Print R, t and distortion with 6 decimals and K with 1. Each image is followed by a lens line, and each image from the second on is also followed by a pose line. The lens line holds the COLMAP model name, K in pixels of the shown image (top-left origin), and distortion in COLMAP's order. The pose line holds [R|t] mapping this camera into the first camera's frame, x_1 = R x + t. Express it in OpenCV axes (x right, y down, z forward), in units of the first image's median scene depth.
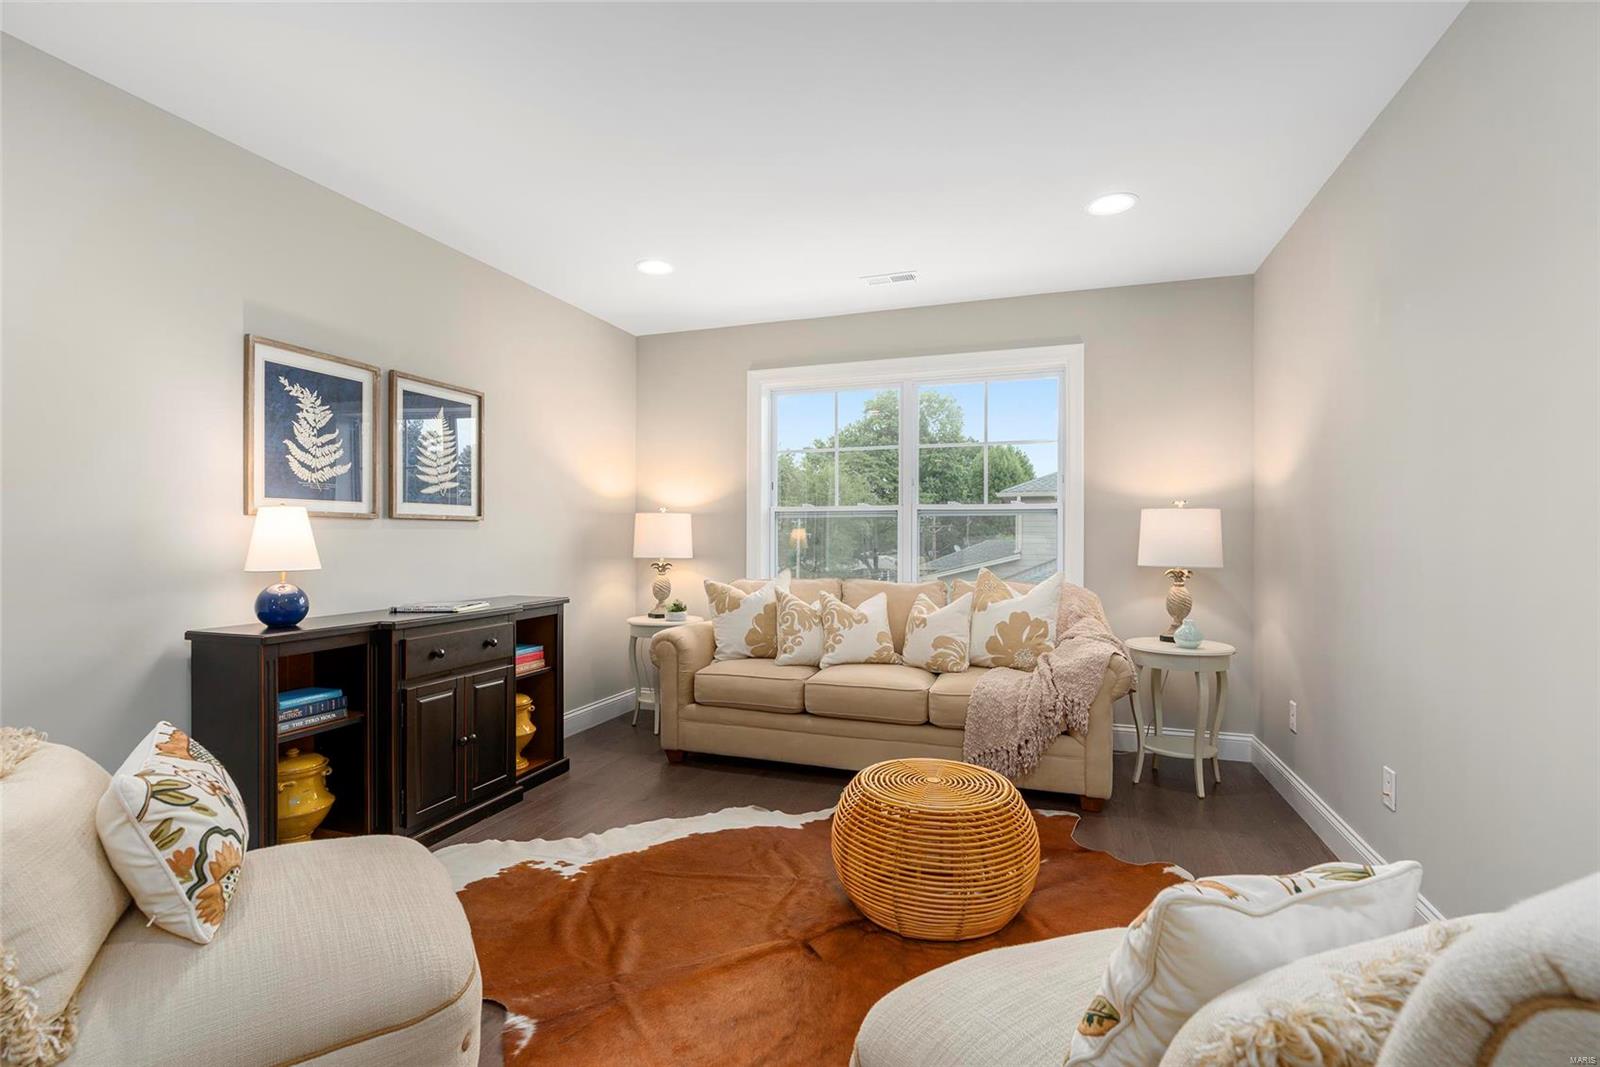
lens RADIAL K [[721.5, 0, 800.0], [0, 721.5, 533.5], [0, 0, 1]] dist [0.003786, -0.000173]
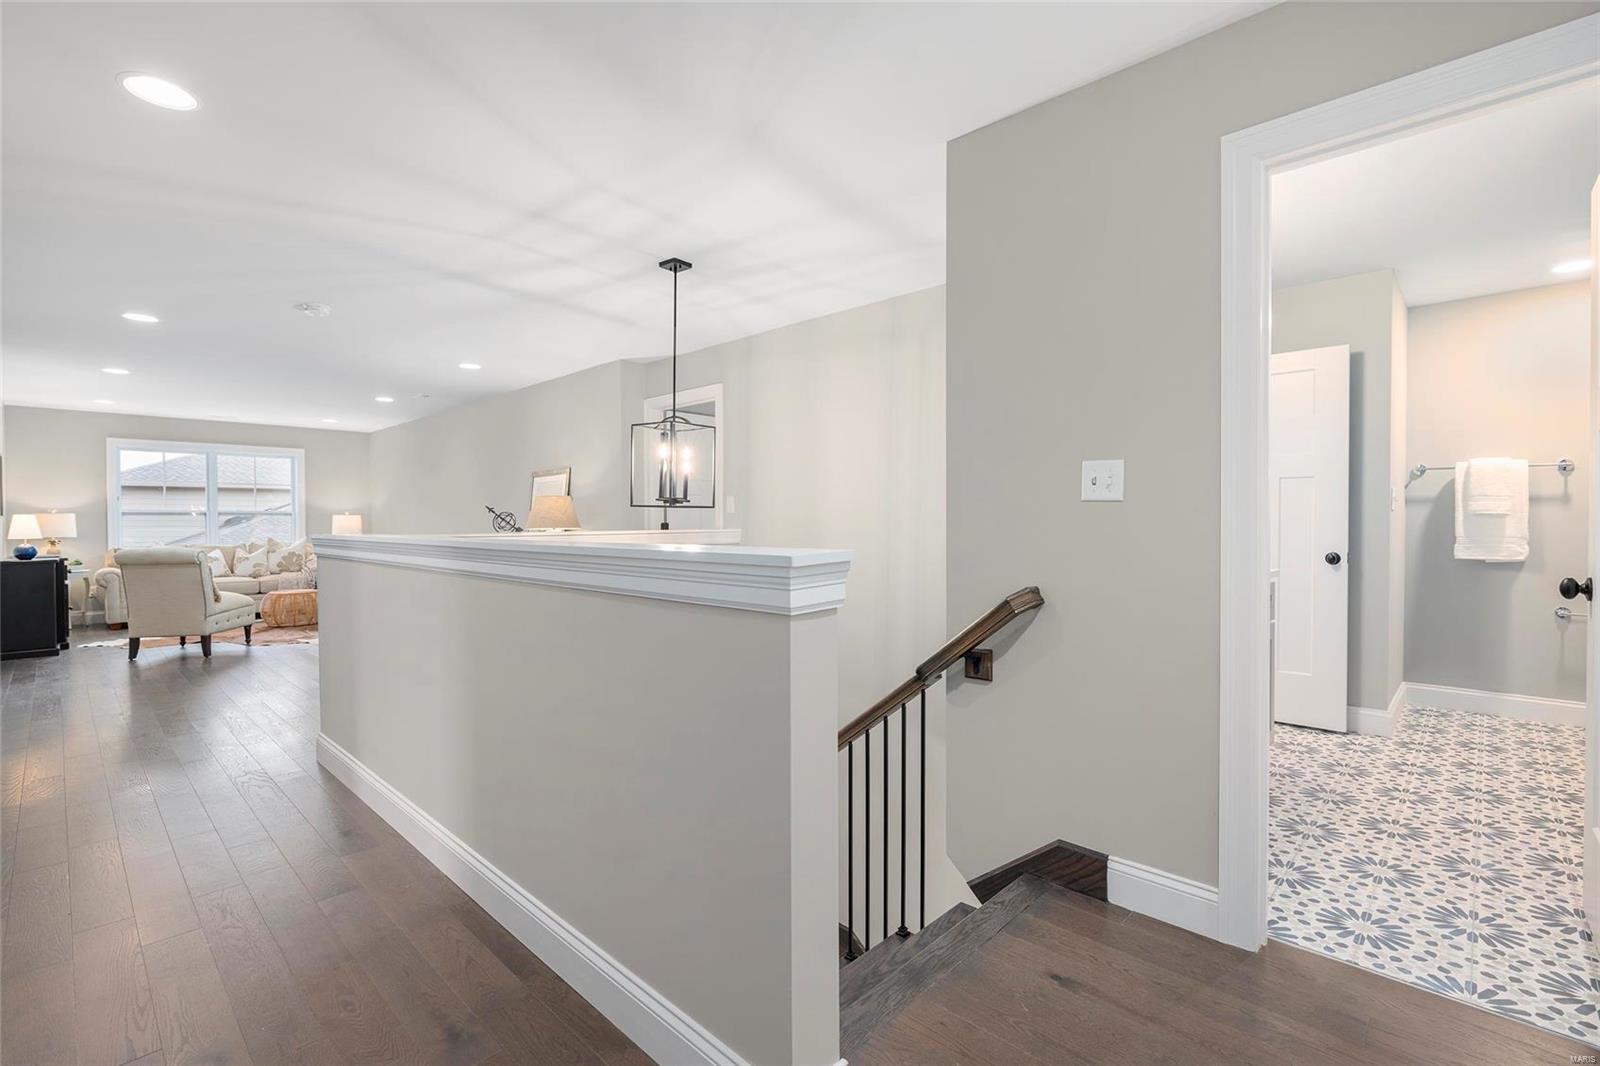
lens RADIAL K [[721.5, 0, 800.0], [0, 721.5, 533.0], [0, 0, 1]] dist [0.003786, -0.000173]
pose [[0.436383, -0.018351, 0.899574, -1.307312], [0.003498, 0.999819, 0.018699, -0.007818], [-0.899754, -0.005013, 0.436368, -1.919645]]
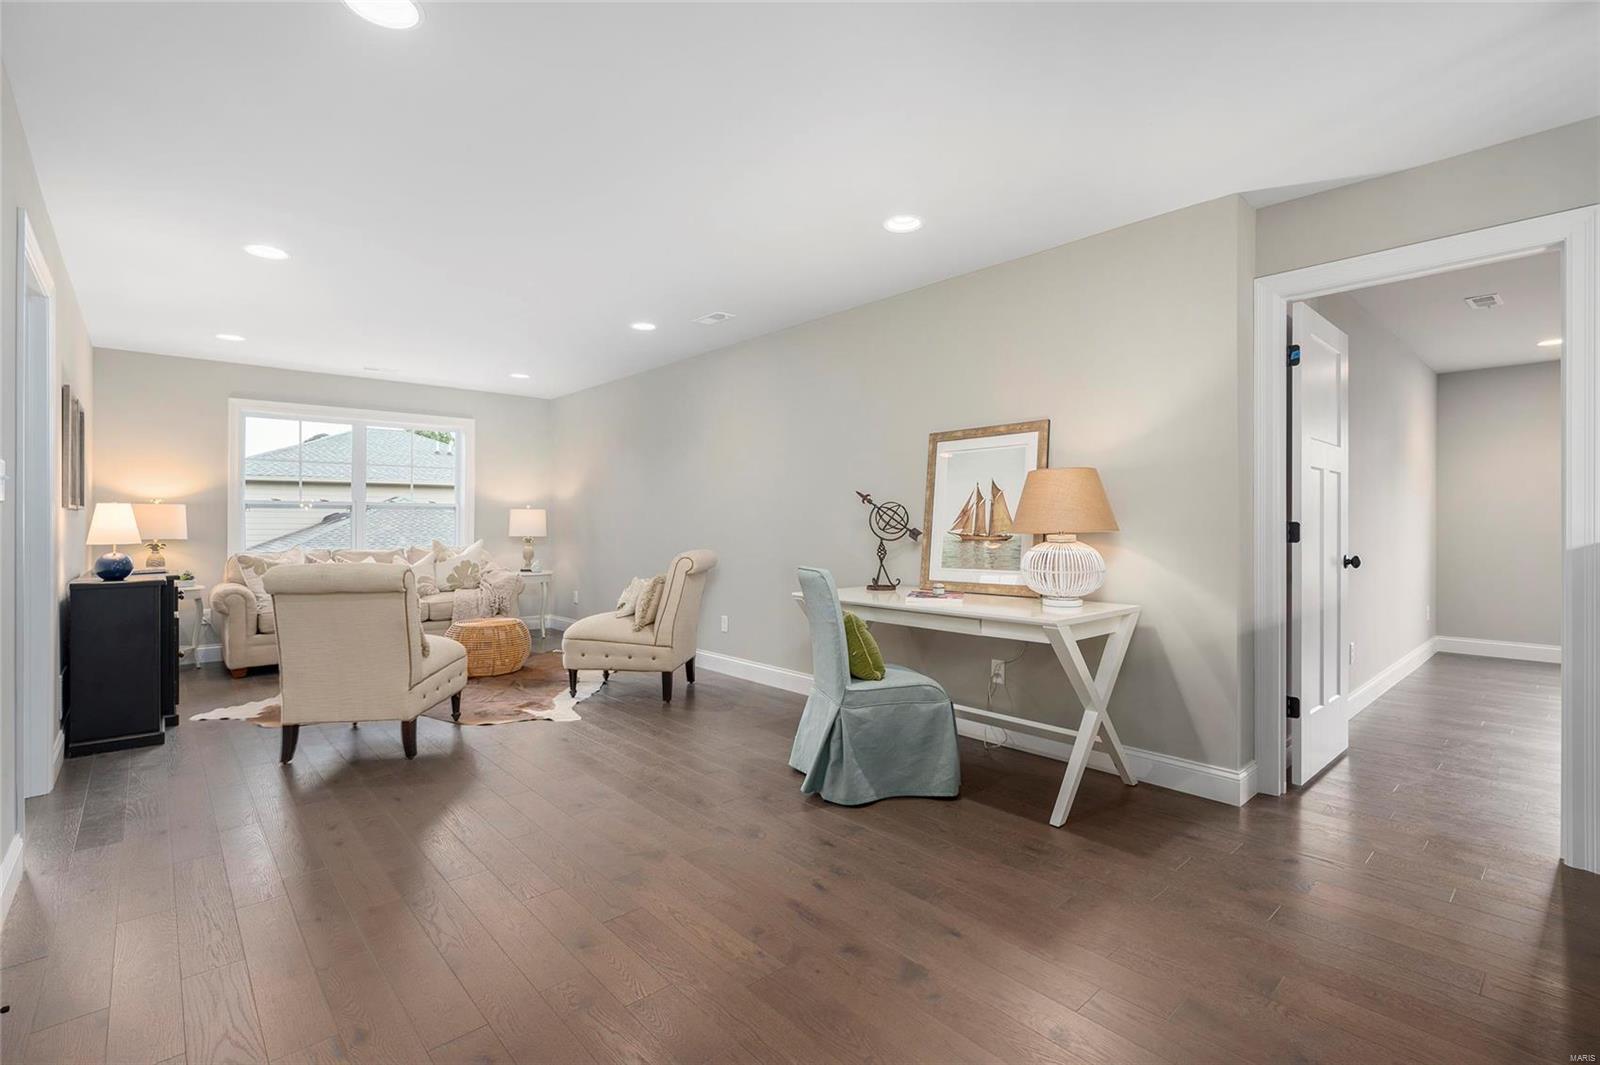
lens RADIAL K [[727.9, 0, 800.4], [0, 727.9, 519.9], [0, 0, 1]] dist [0.009621, -0.000039]
pose [[0.502101, 0.000611, 0.864809, -0.943858], [-0.001343, 0.999999, 0.000073, -0.003713], [-0.864808, -0.001198, 0.502101, -0.780462]]
